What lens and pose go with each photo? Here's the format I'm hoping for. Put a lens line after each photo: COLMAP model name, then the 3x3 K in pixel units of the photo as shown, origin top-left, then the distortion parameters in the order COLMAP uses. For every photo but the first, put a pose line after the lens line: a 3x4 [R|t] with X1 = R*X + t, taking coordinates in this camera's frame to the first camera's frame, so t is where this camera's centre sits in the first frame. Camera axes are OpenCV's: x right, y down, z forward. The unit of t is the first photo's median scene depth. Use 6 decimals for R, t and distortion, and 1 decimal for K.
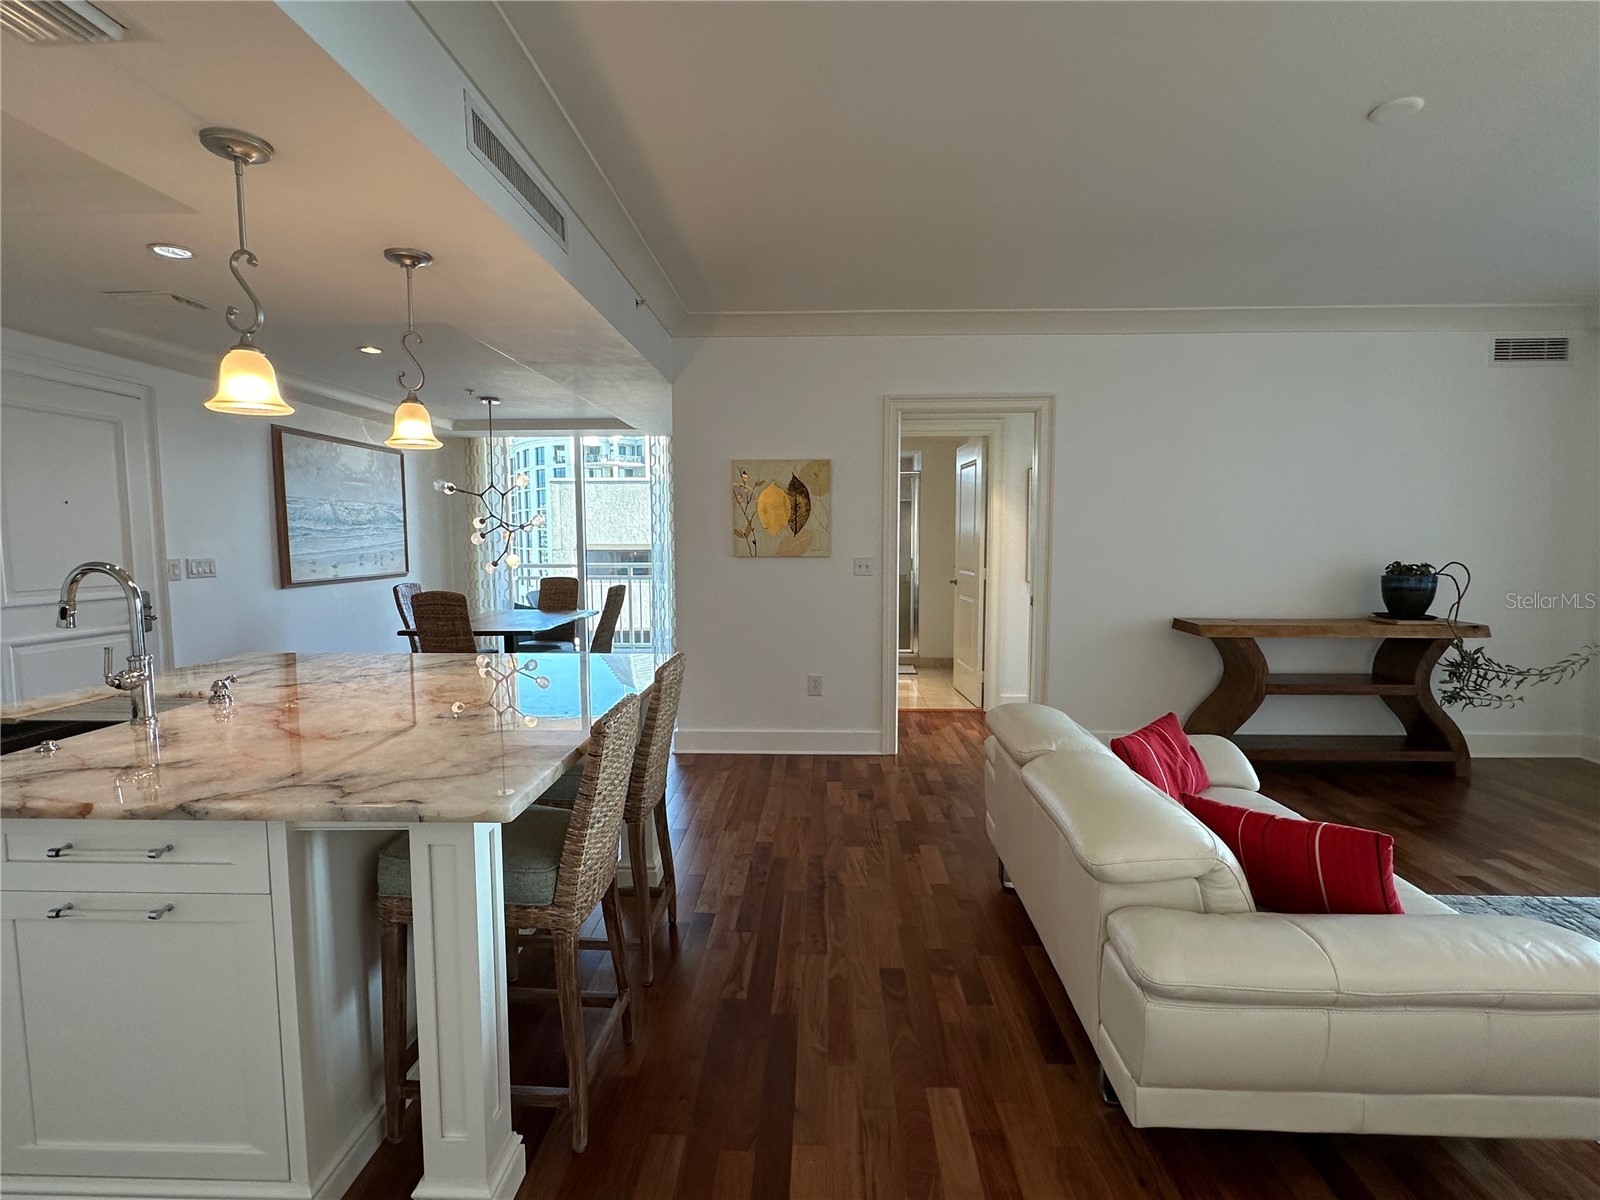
lens RADIAL K [[776.5, 0, 800.0], [0, 776.5, 600.0], [0, 0, 1]] dist [-0.001321, 0.000128]
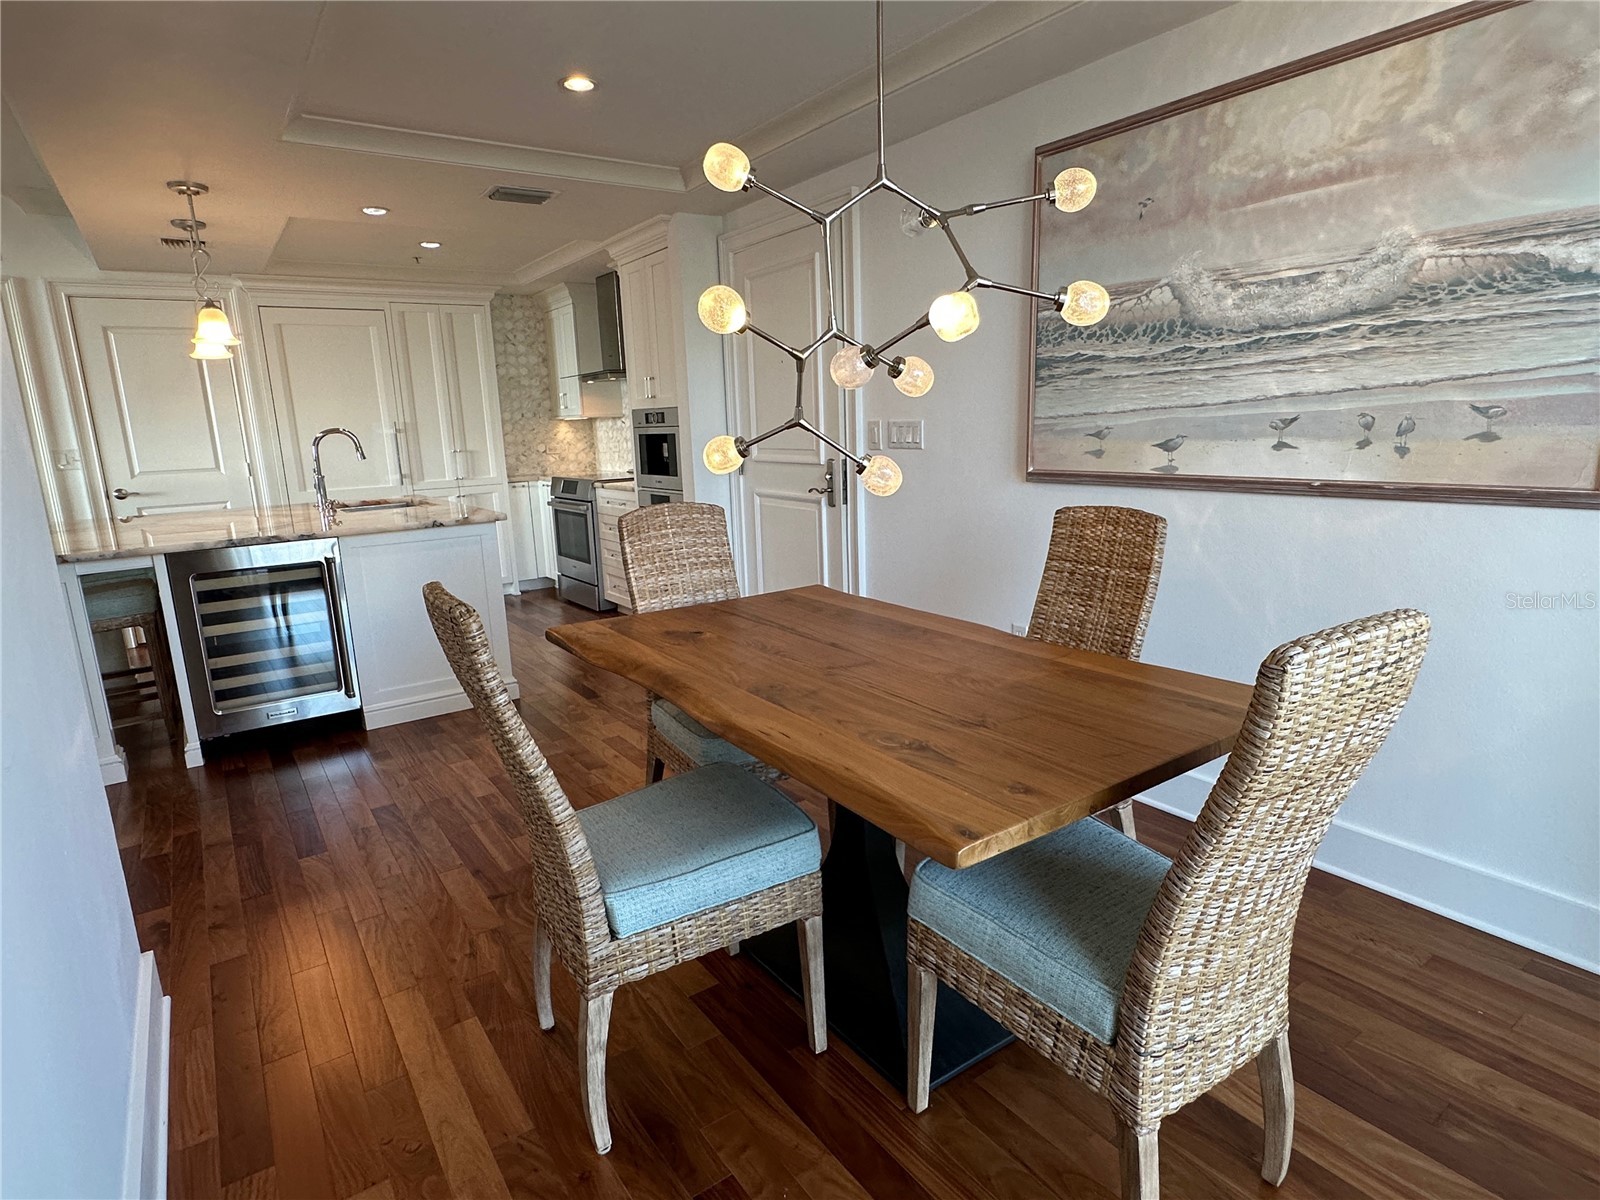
lens RADIAL K [[874.1, 0, 800.0], [0, 874.1, 600.0], [0, 0, 1]] dist [0.006932, -0.000160]
pose [[-0.795482, 0.153844, -0.586124, -0.158349], [-0.013413, 0.962529, 0.270847, -0.083039], [0.605829, 0.223316, -0.763611, 1.192446]]
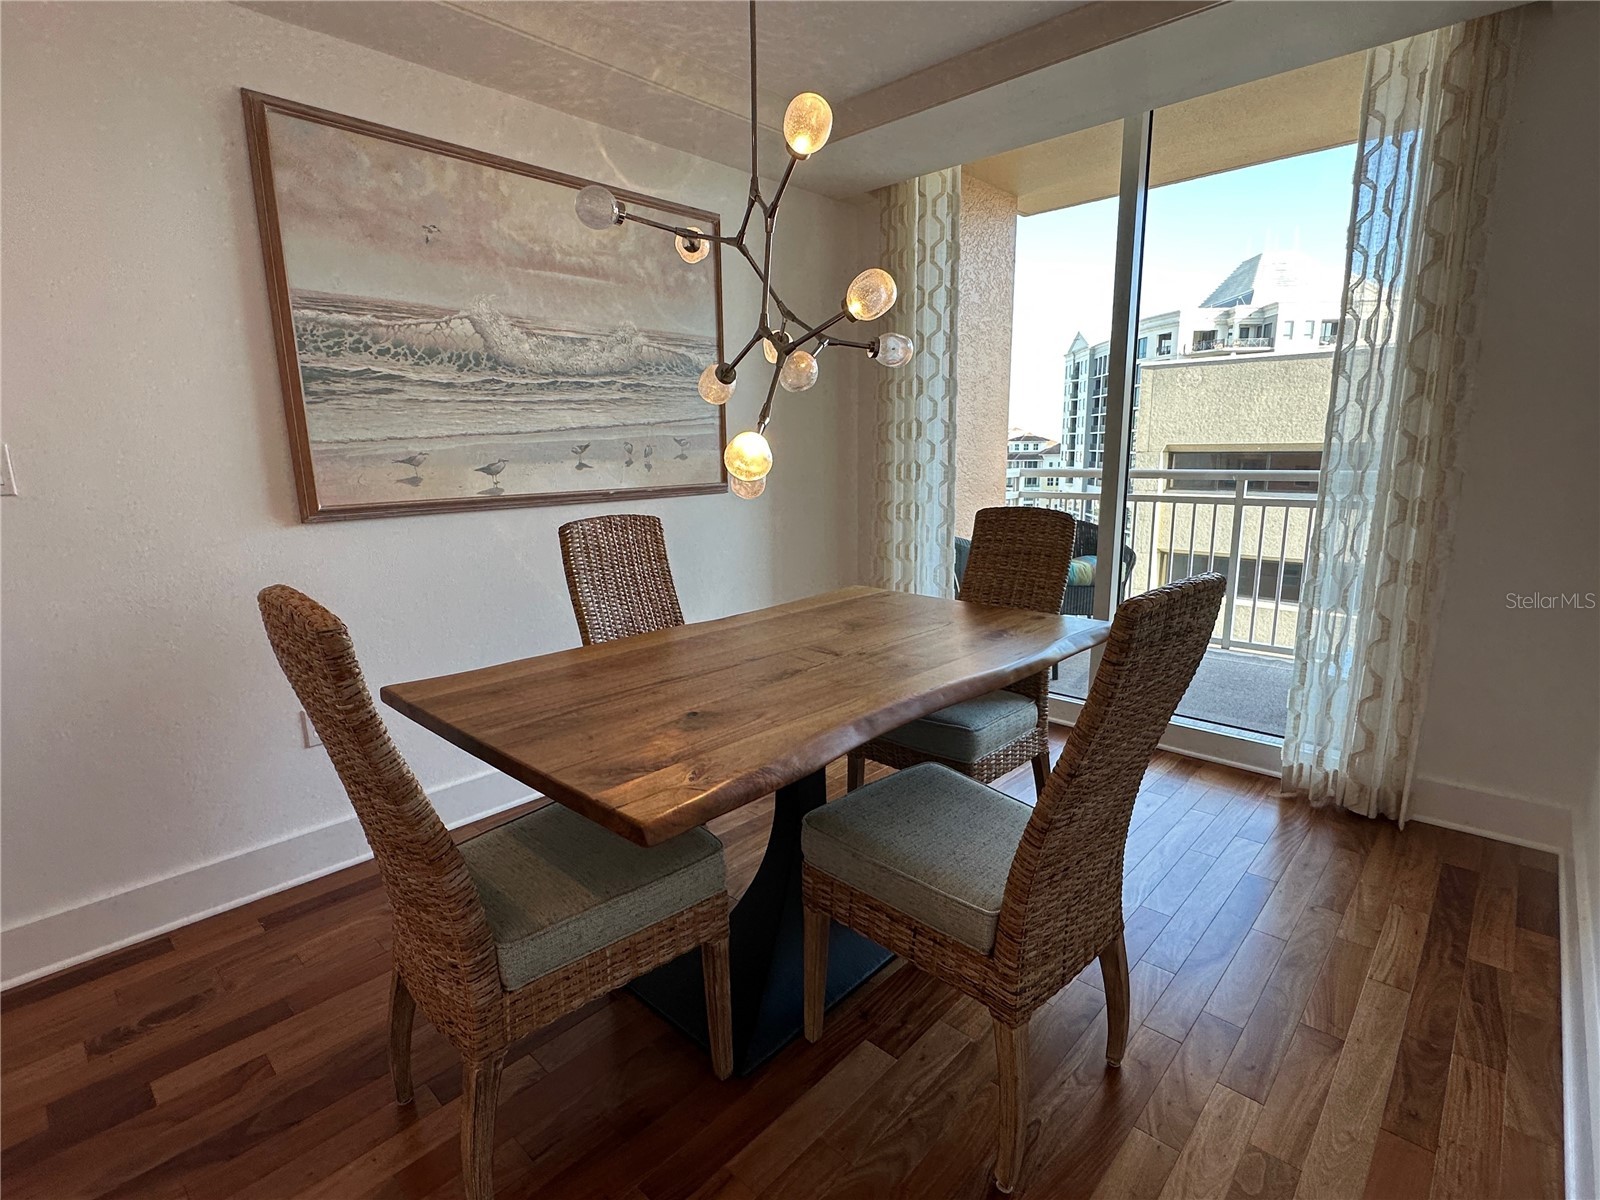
lens RADIAL K [[776.5, 0, 800.0], [0, 776.5, 600.0], [0, 0, 1]] dist [-0.001321, 0.000128]
pose [[0.749297, 0.119565, -0.651351, -0.169641], [-0.039858, 0.989926, 0.135863, -0.035473], [0.661034, -0.075840, 0.746514, 0.748064]]
